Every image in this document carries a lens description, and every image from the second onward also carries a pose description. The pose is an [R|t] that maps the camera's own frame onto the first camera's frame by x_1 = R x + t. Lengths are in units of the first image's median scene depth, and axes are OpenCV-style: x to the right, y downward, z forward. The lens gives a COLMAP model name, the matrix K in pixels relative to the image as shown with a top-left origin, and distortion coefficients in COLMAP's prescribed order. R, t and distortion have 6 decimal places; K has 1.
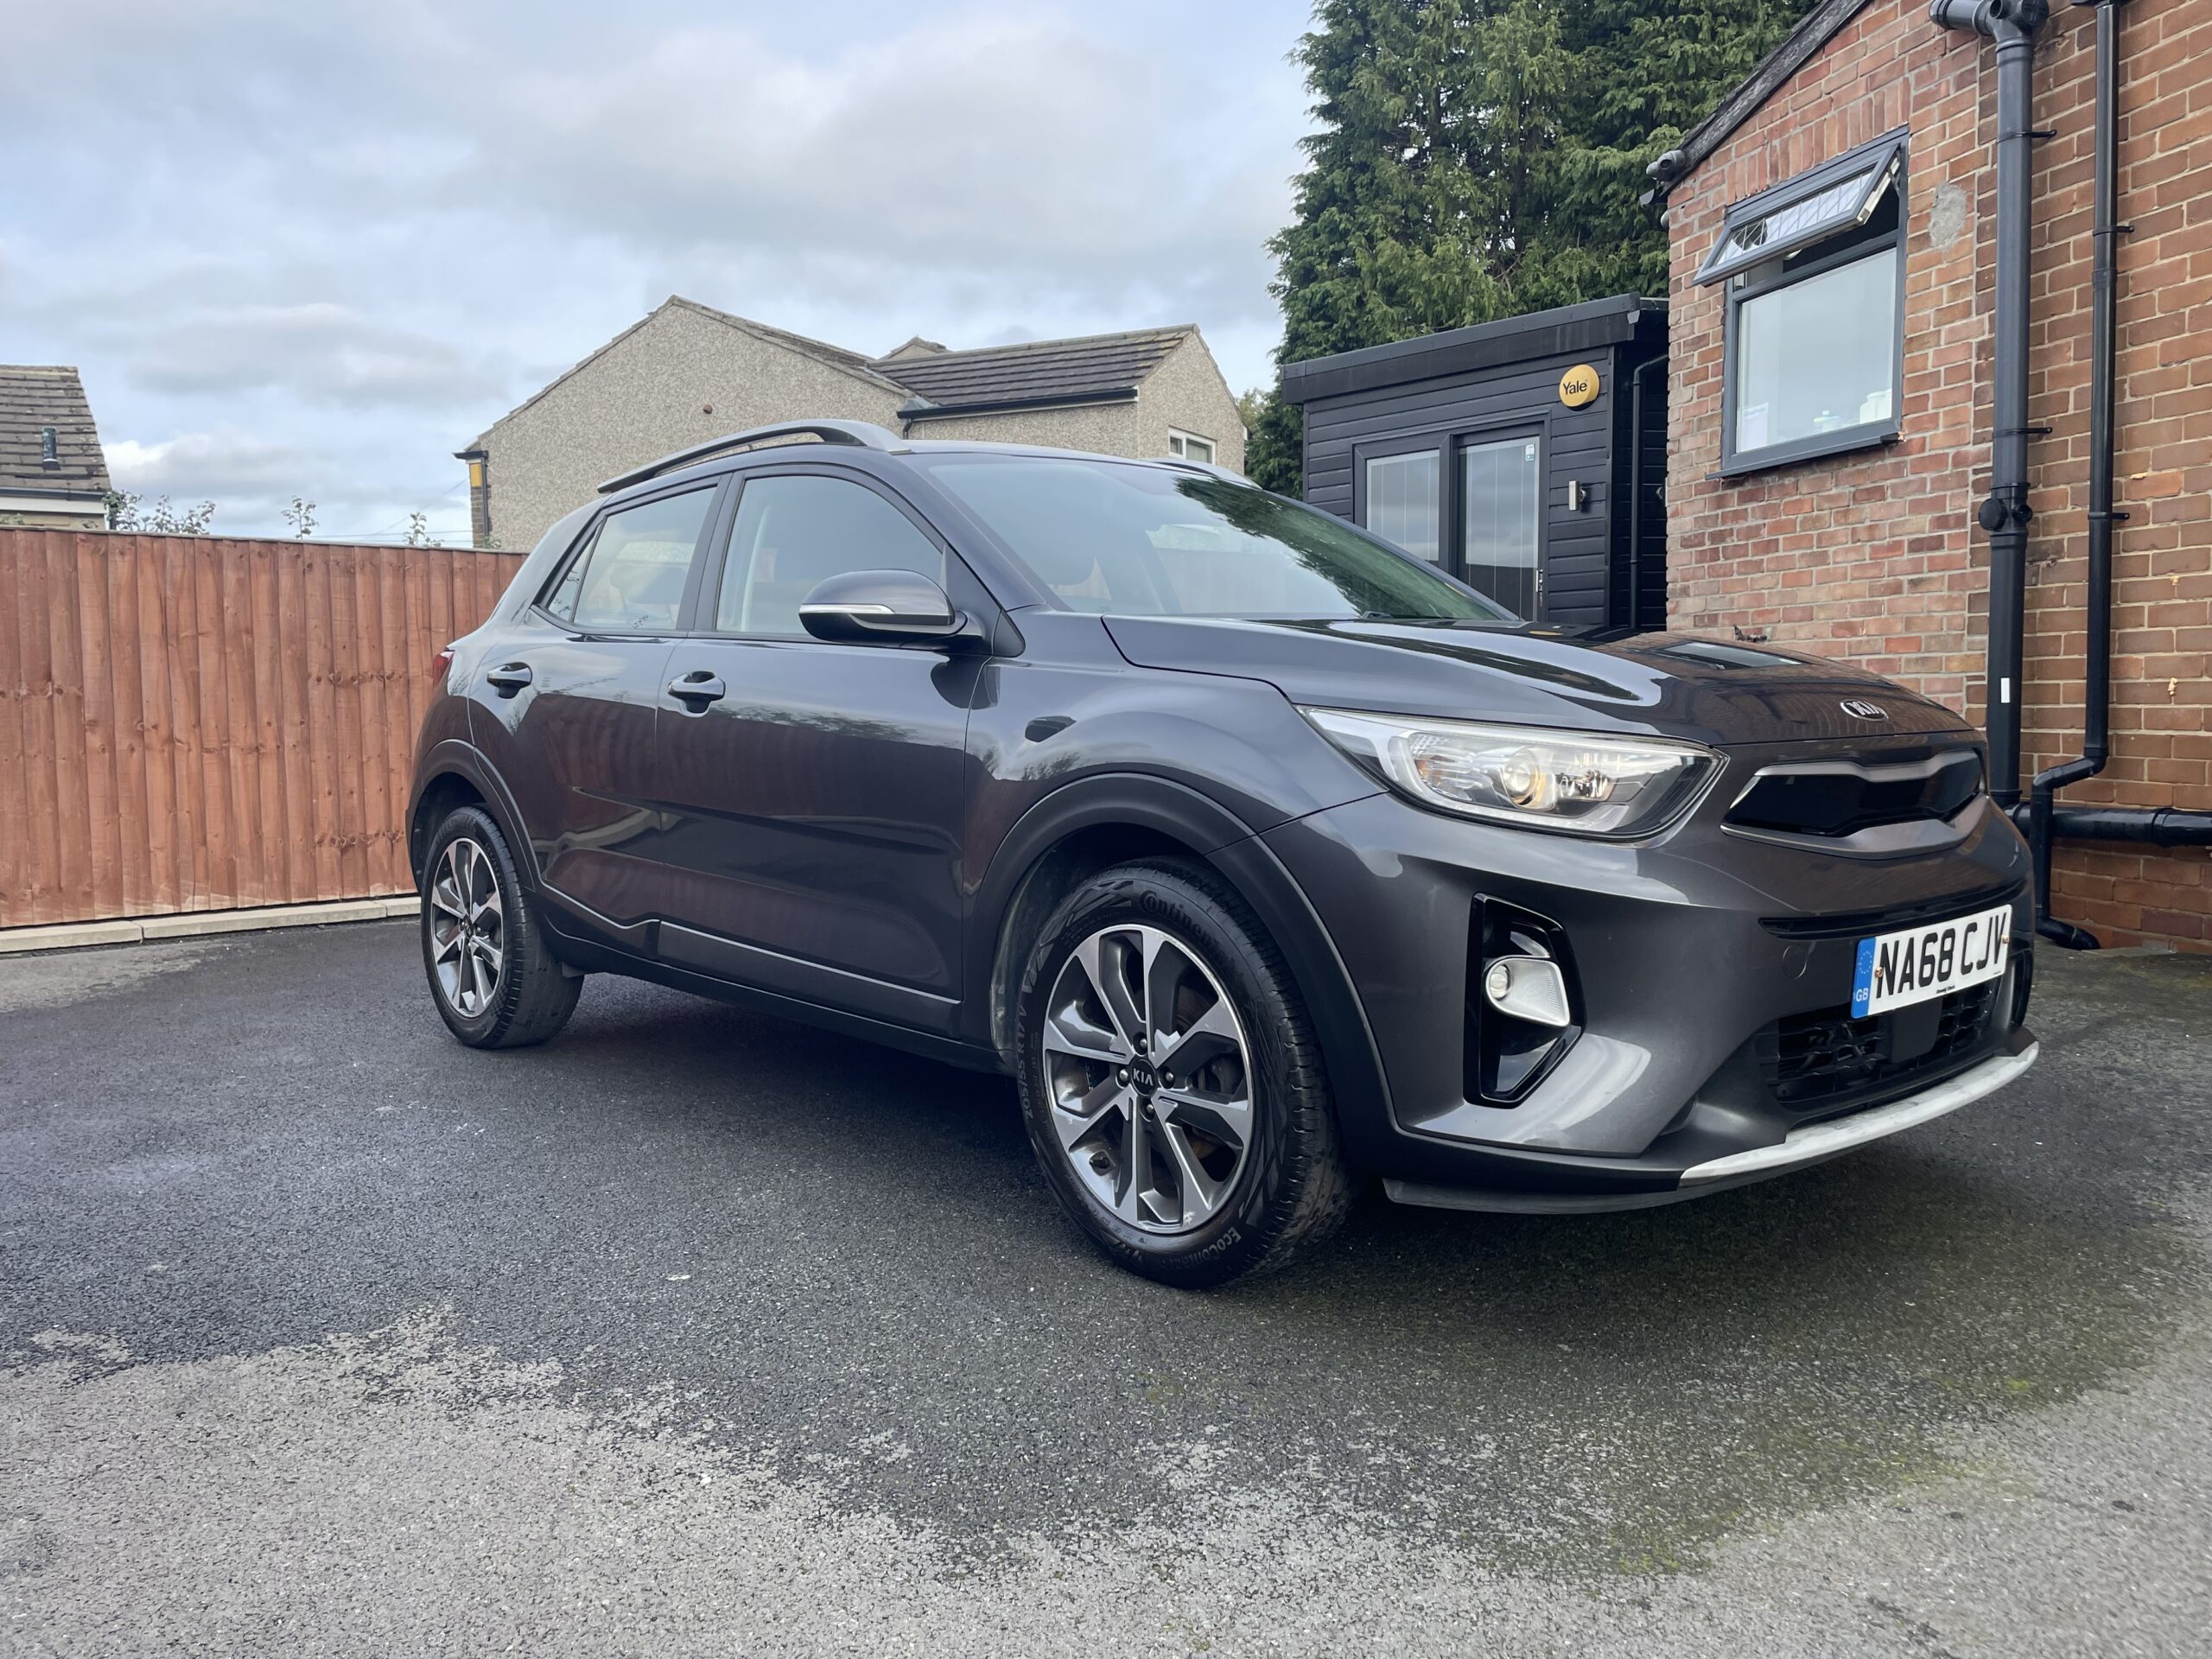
lens RADIAL K [[1681.8, 0, 1100.3], [0, 1681.8, 810.6], [0, 0, 1]] dist [0.072769, -0.082535]
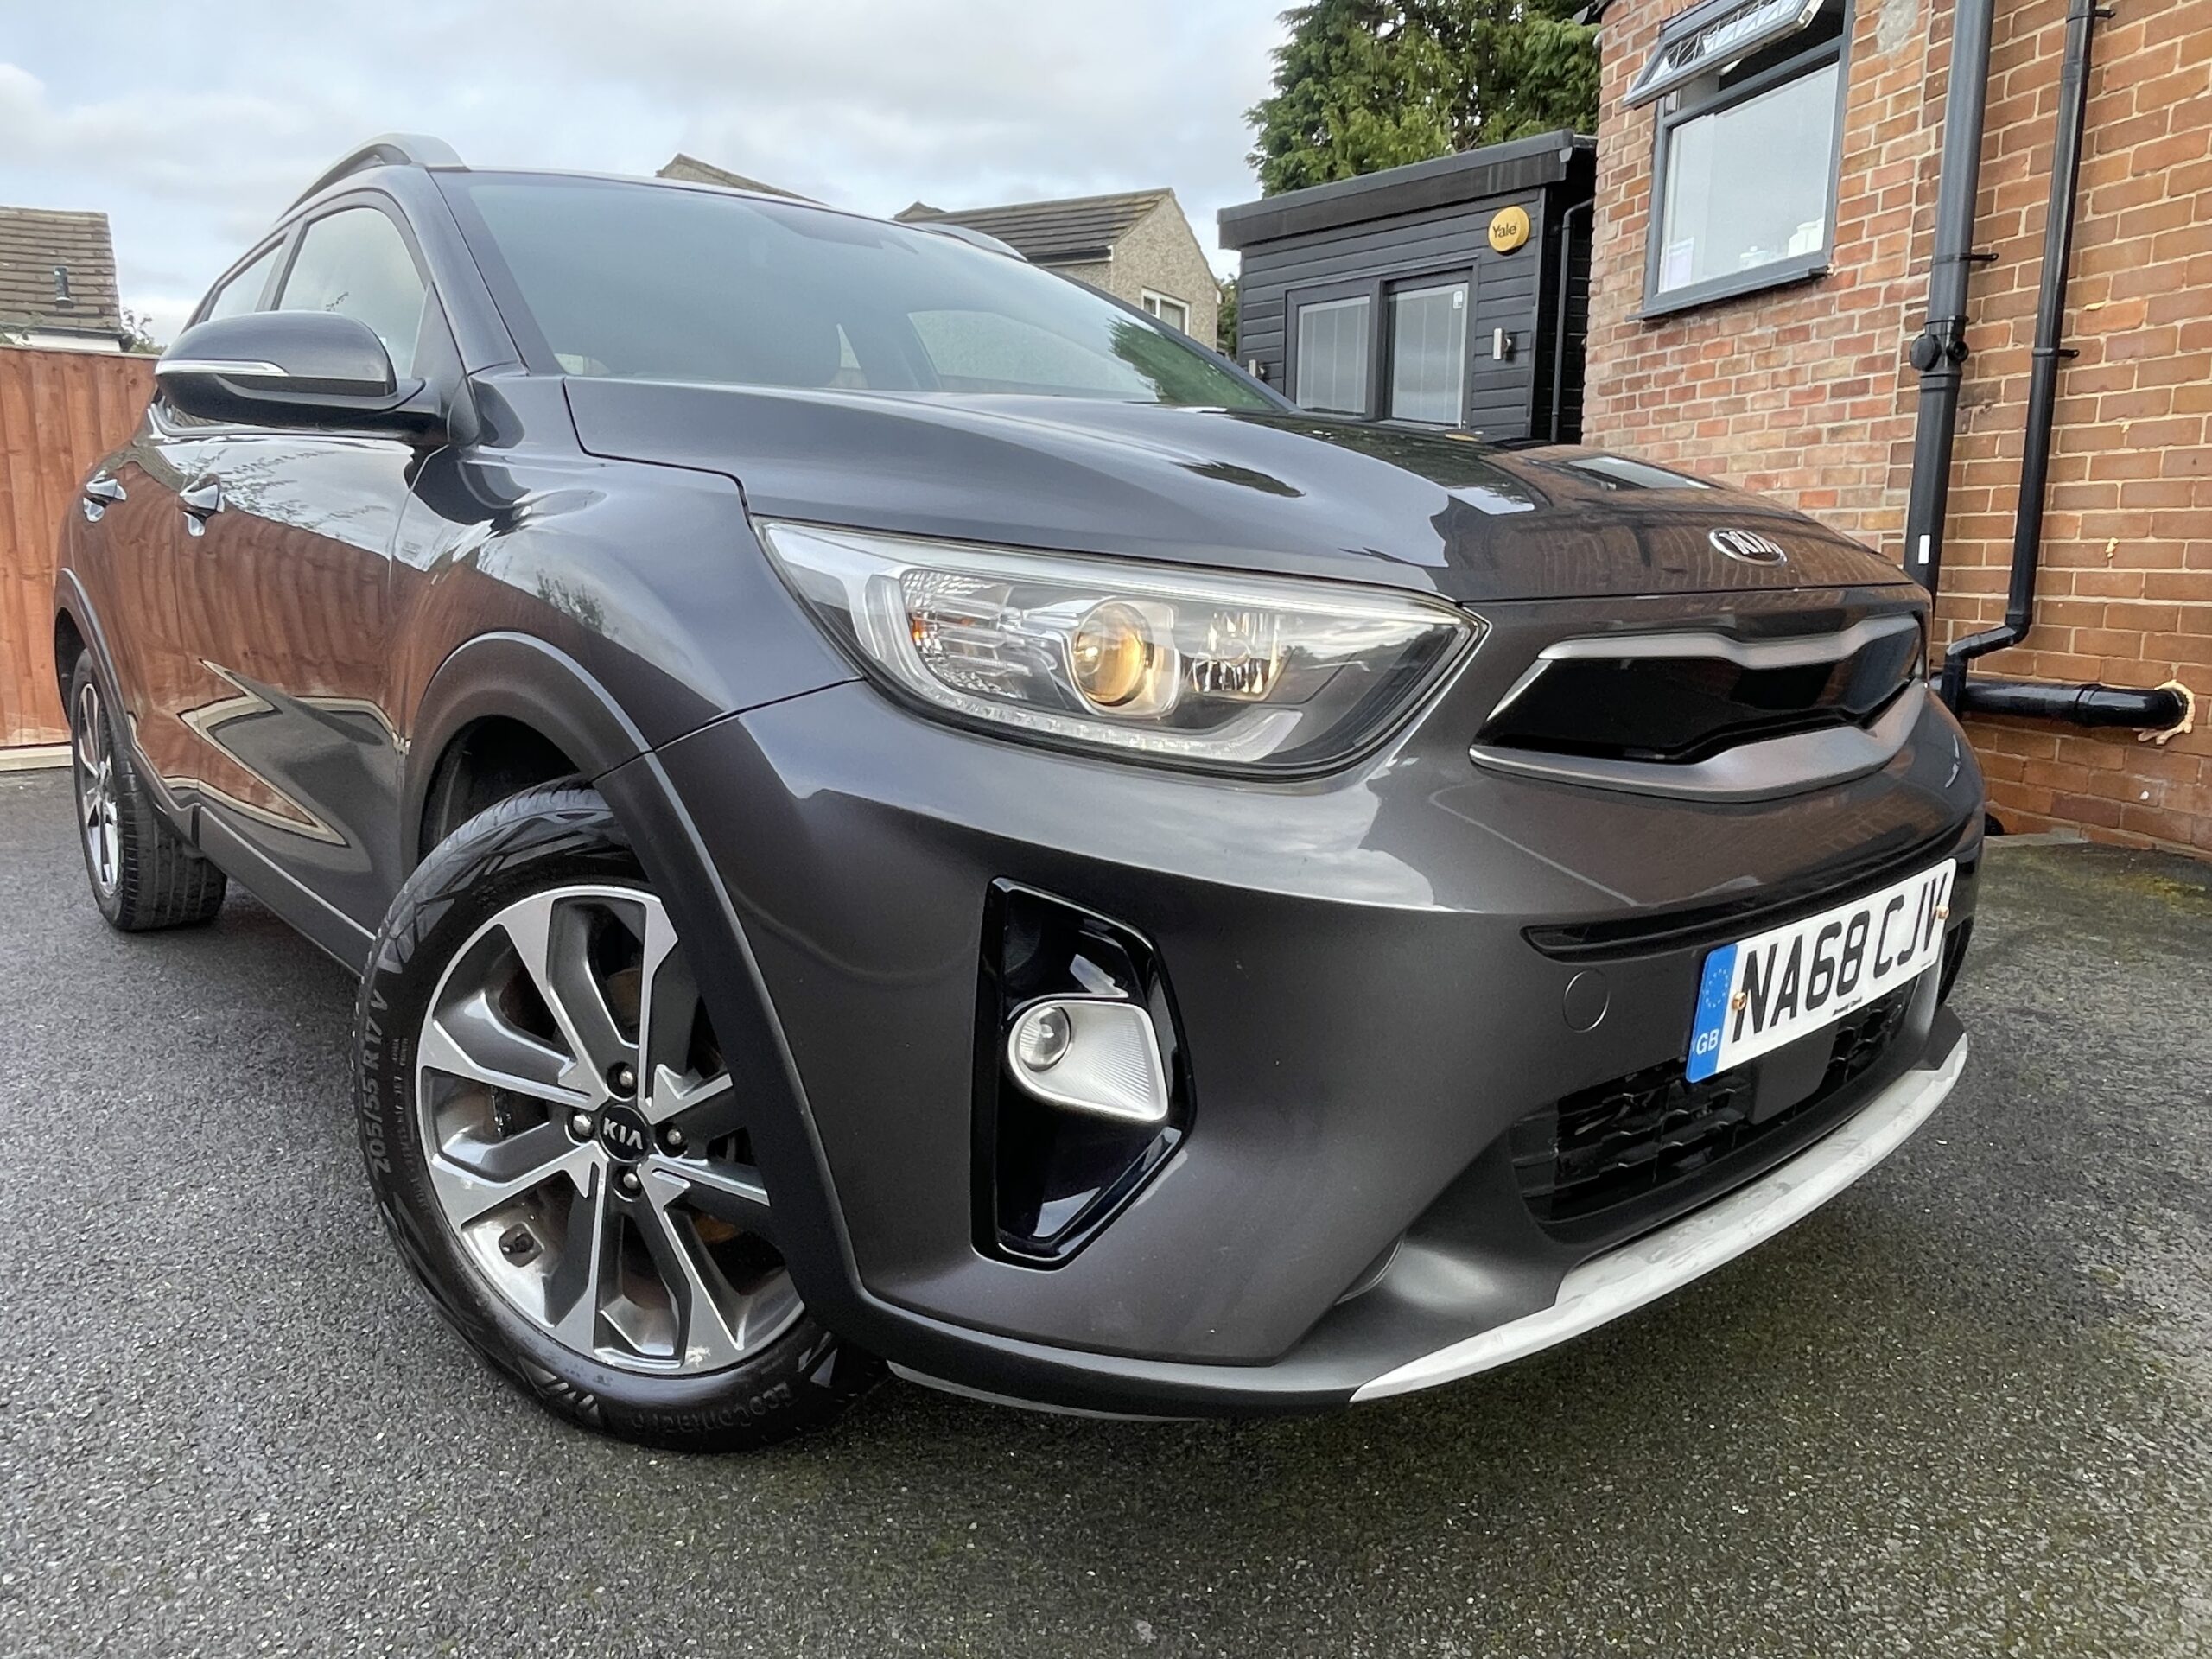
lens RADIAL K [[1473.5, 0, 1100.3], [0, 1473.5, 810.5], [0, 0, 1]] dist [-0.008480, 0.006659]
pose [[0.999768, 0.020975, -0.004886, 0.087291], [-0.020324, 0.993935, 0.108079, -0.006834], [0.007123, -0.107954, 0.994130, 0.180312]]
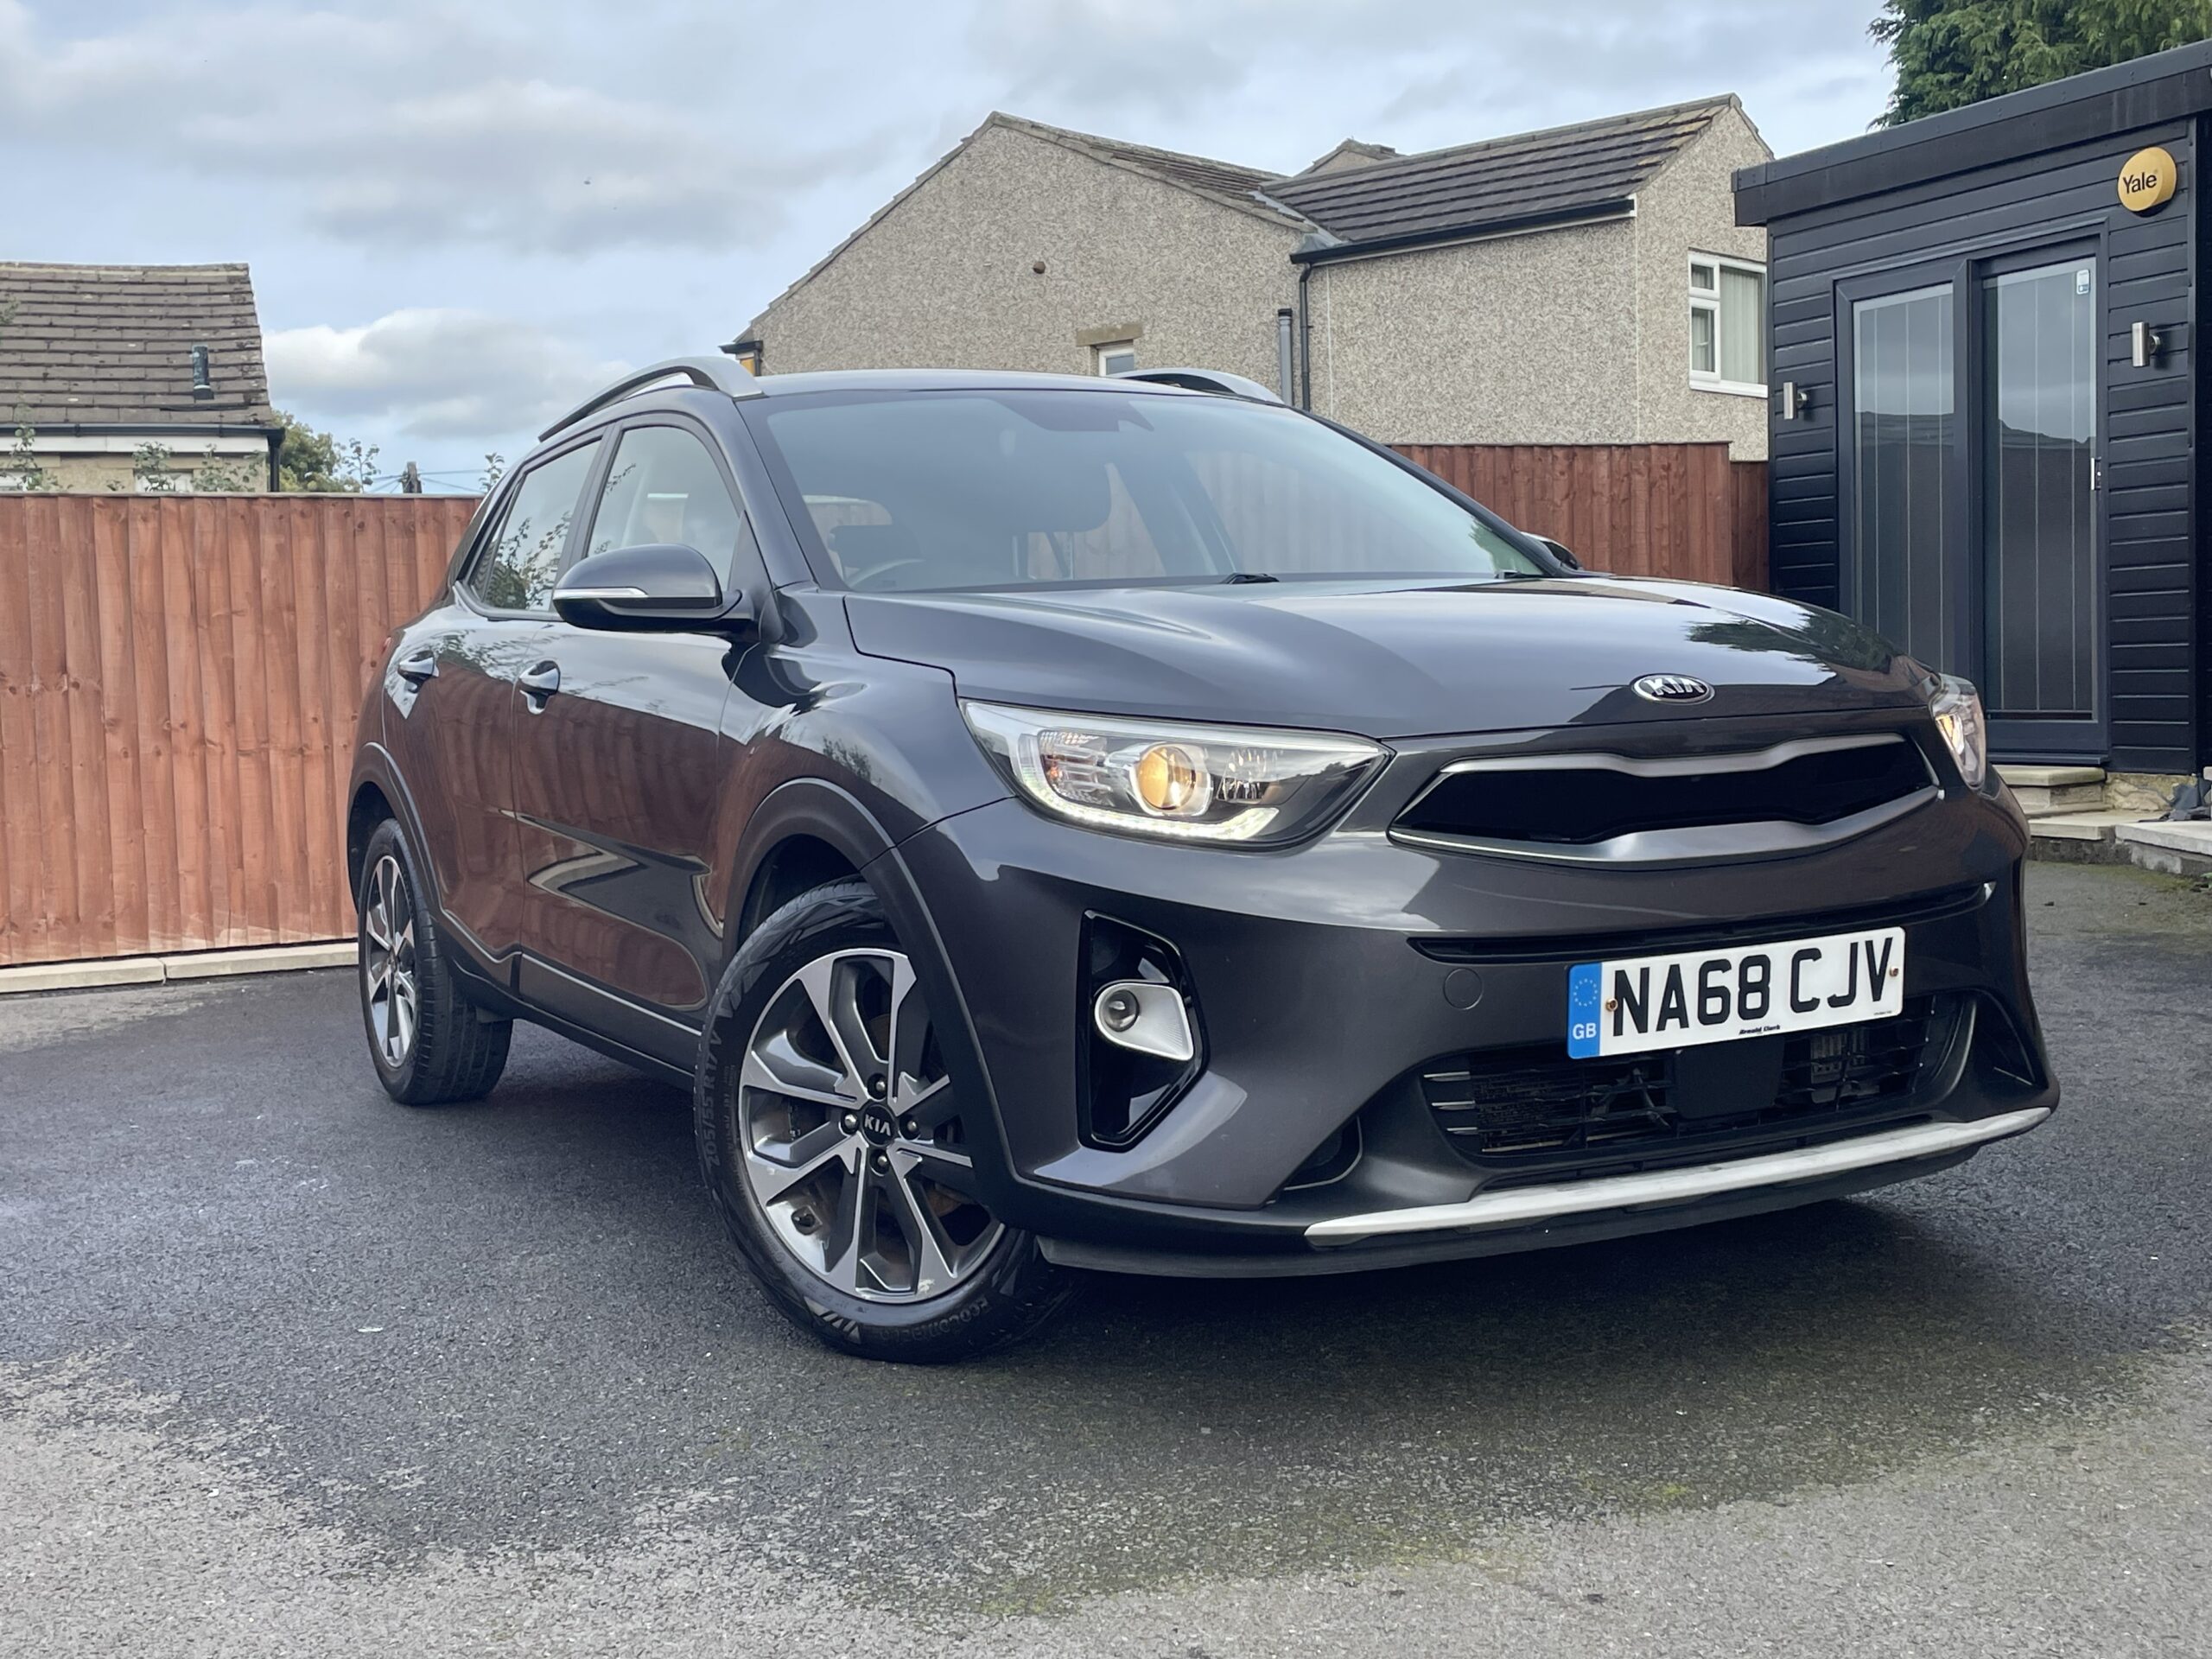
lens RADIAL K [[2497.6, 0, 1103.9], [0, 2497.6, 806.6], [0, 0, 1]] dist [0.062344, 0.000000]
pose [[0.970691, -0.006255, -0.240251, 0.182767], [0.004515, 0.999959, -0.007795, 0.002146], [0.240290, 0.006482, 0.970680, -0.089137]]
